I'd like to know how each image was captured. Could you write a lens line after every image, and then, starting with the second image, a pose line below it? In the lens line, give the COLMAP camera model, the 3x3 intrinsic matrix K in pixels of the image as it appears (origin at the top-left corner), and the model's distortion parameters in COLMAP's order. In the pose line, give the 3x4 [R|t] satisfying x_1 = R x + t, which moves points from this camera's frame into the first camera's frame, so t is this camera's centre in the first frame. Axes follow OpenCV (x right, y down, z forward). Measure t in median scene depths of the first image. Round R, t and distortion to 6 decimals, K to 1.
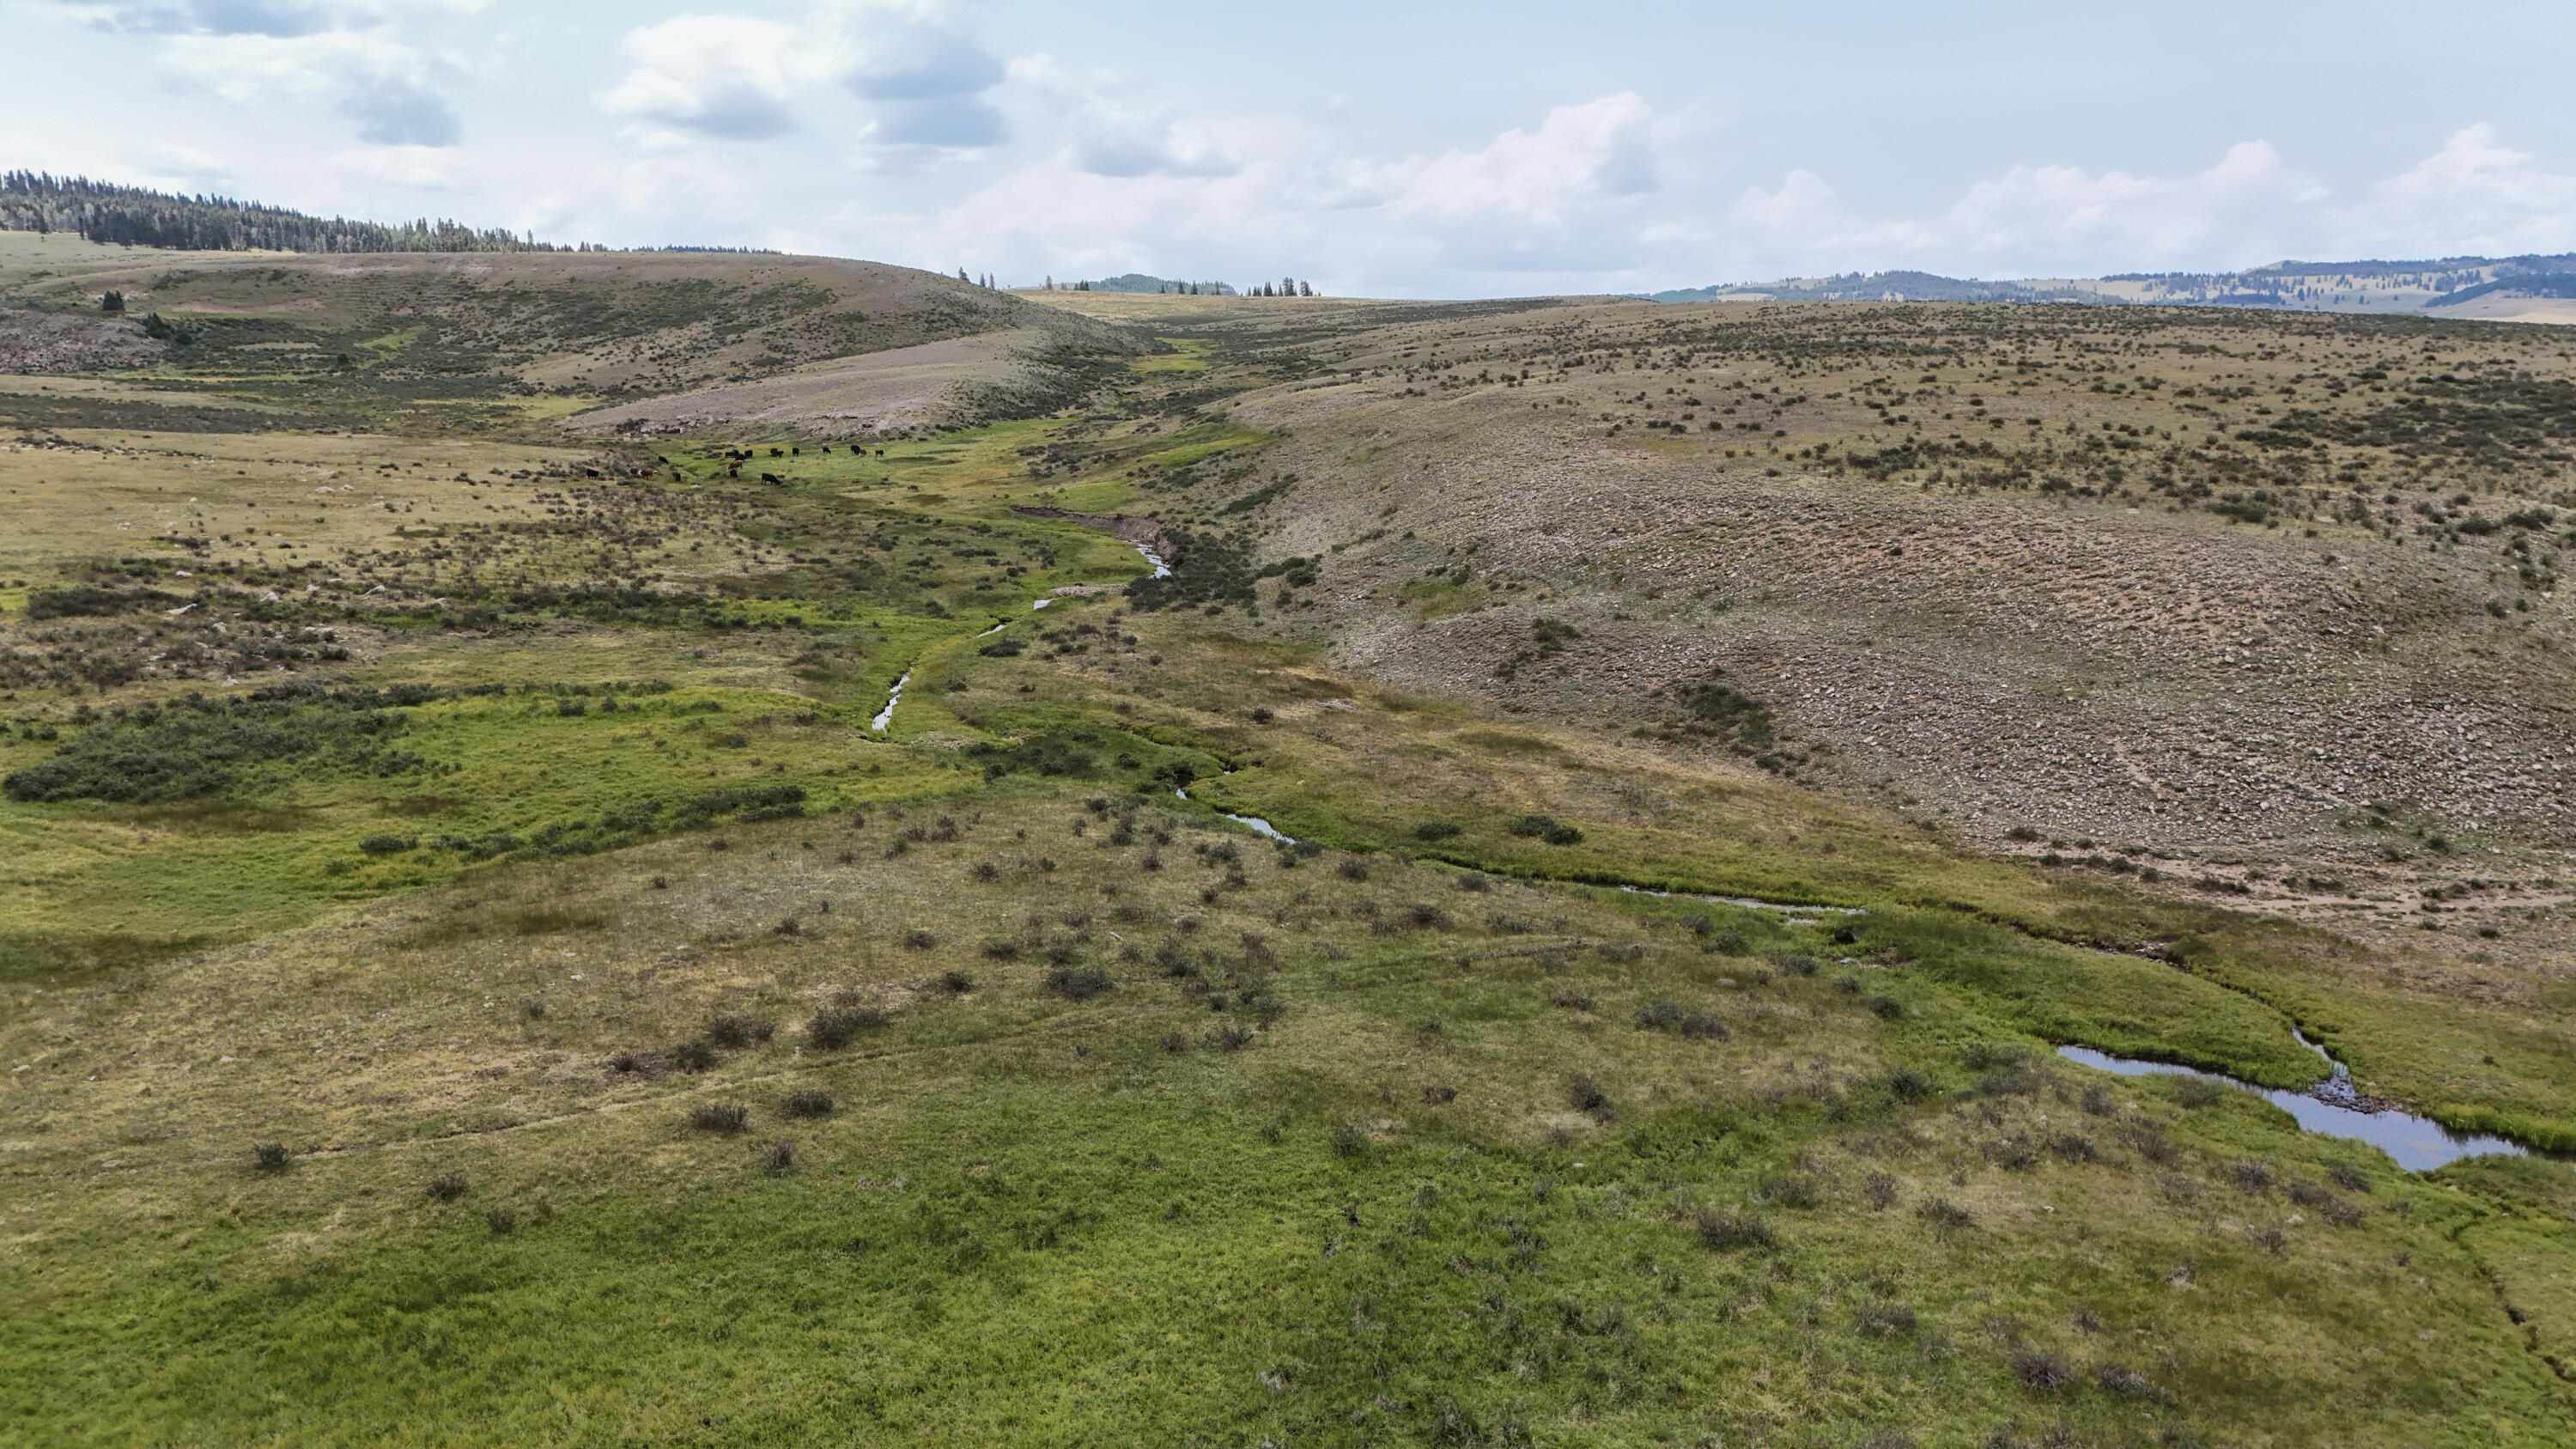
lens RADIAL K [[1911.7, 0, 1299.0], [0, 1911.7, 700.7], [0, 0, 1]] dist [0.084225, -0.088524]
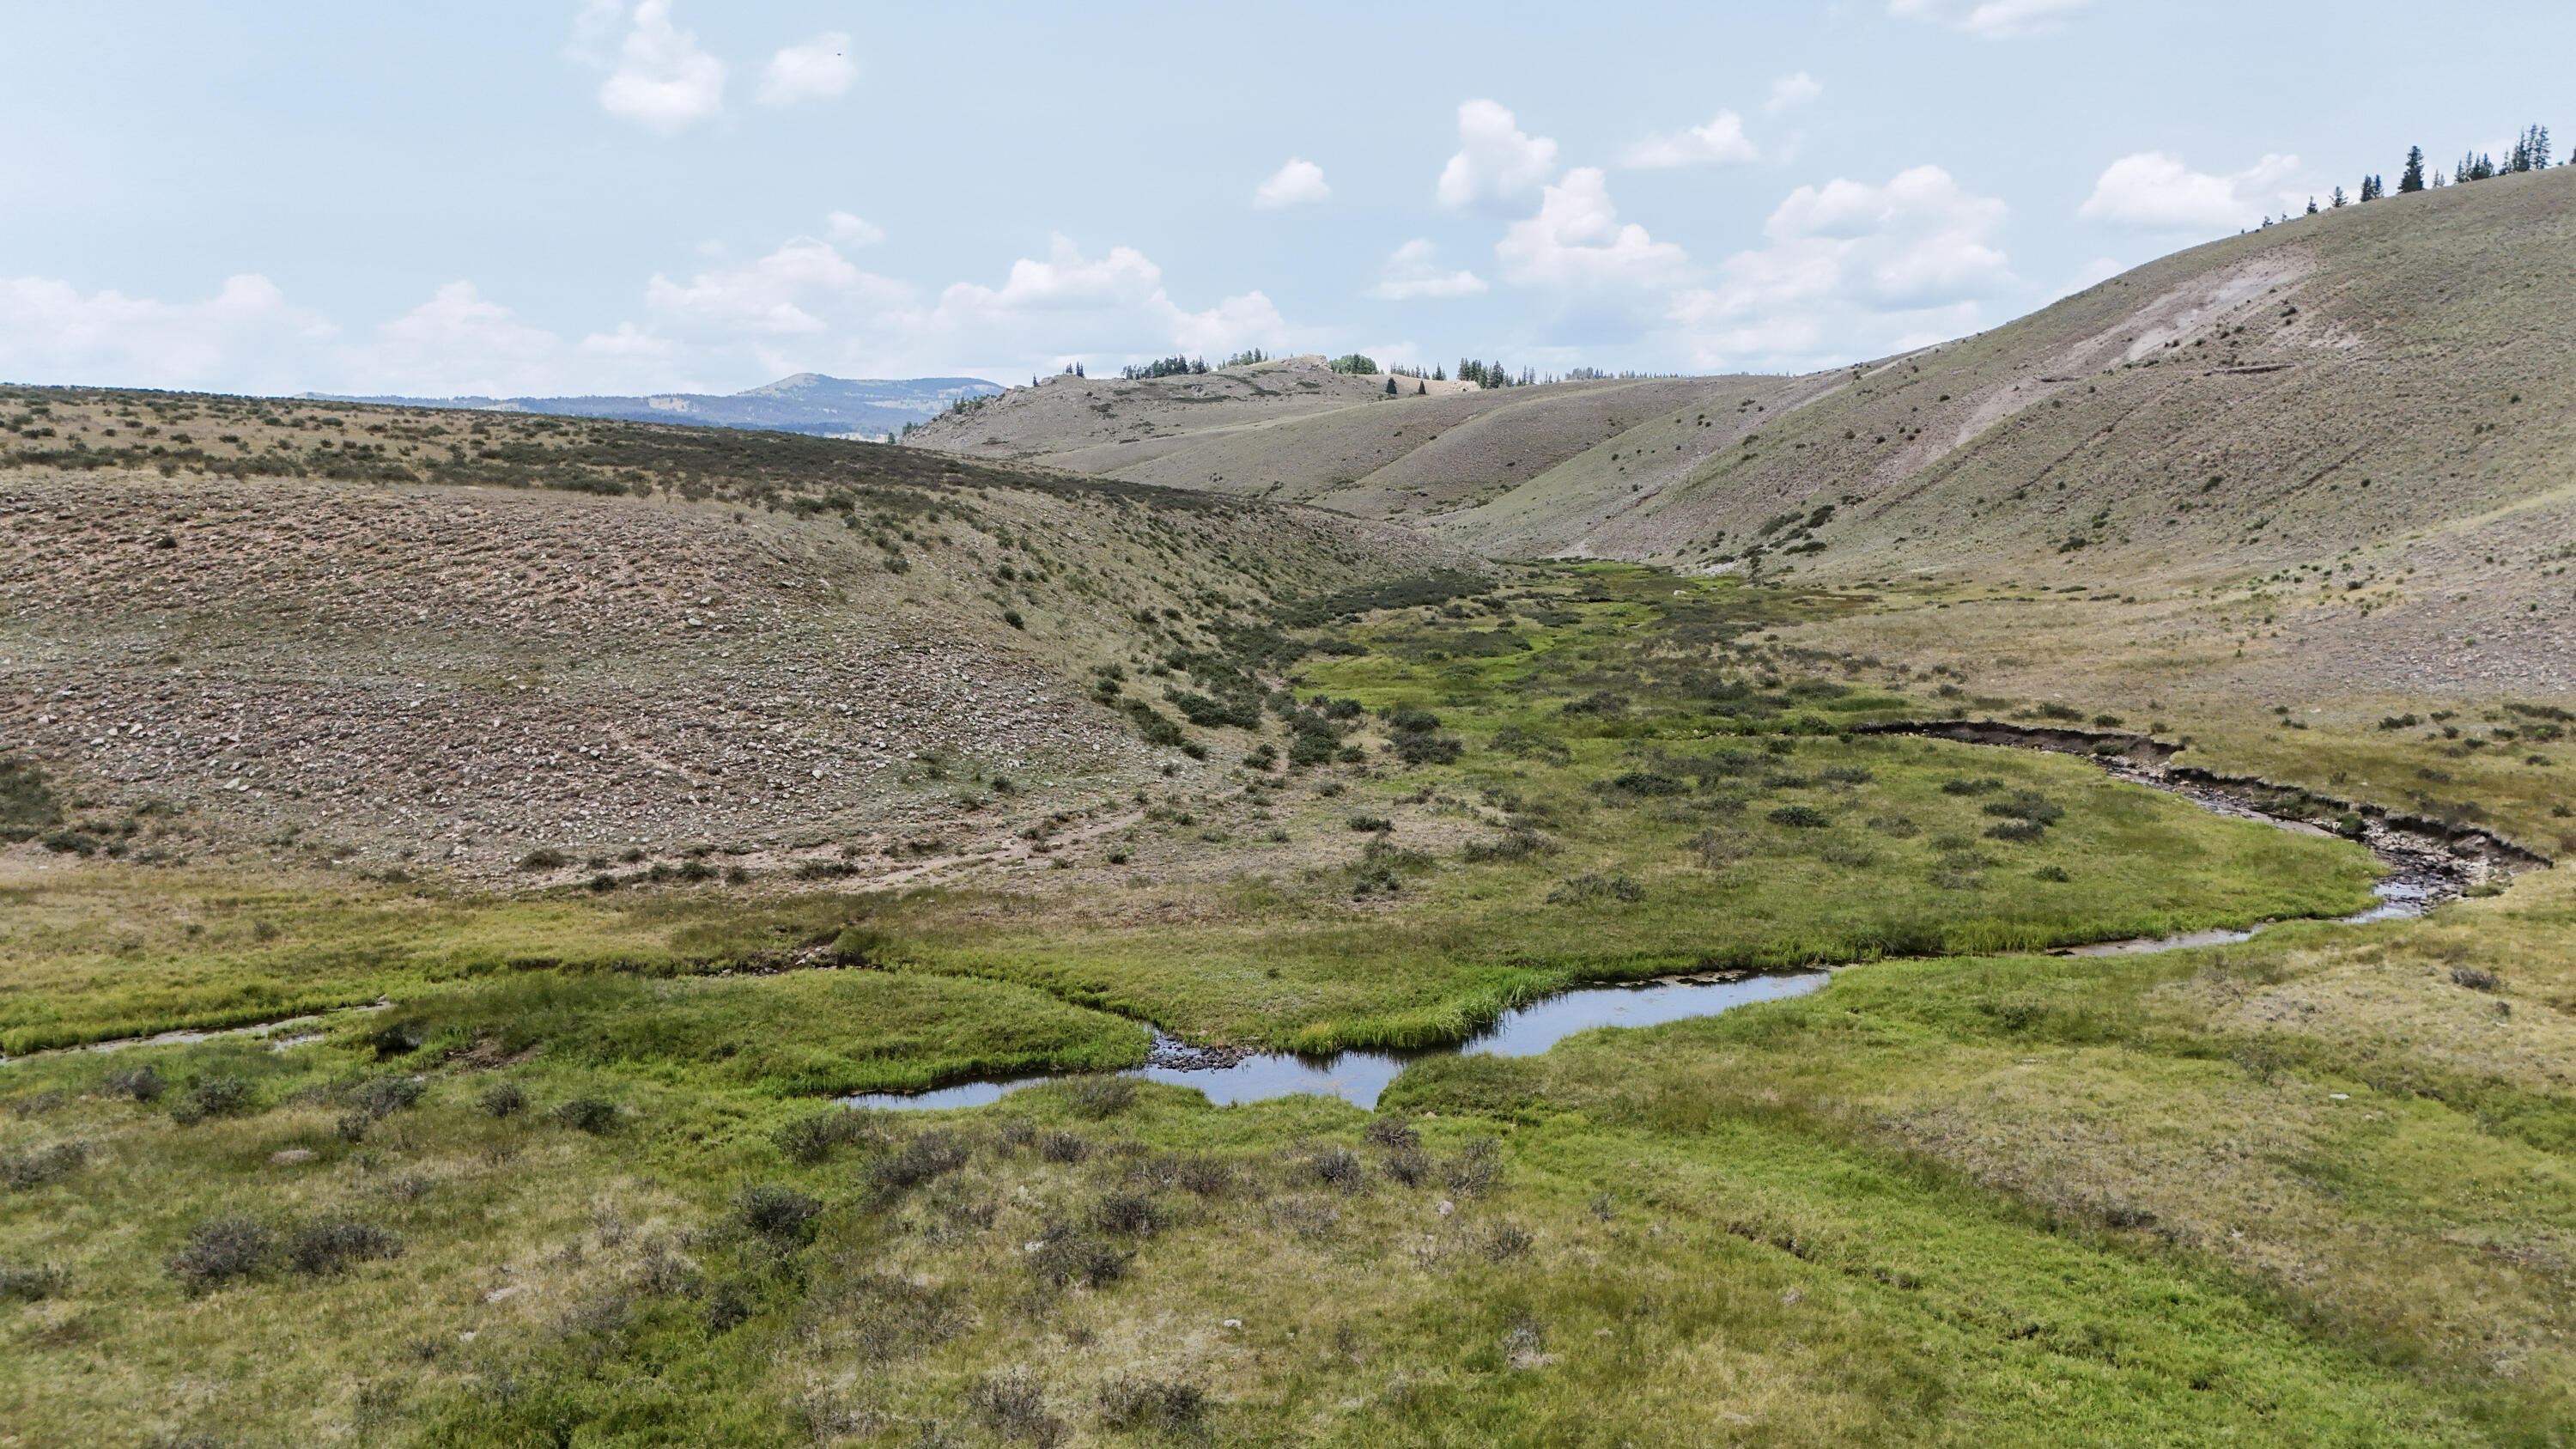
lens RADIAL K [[1911.7, 0, 1299.0], [0, 1911.7, 700.7], [0, 0, 1]] dist [0.084225, -0.088524]
pose [[0.600454, -0.095070, 0.793988, -0.013083], [0.146654, 0.989159, 0.007533, 0.045990], [-0.786096, 0.111918, 0.607887, 0.343516]]
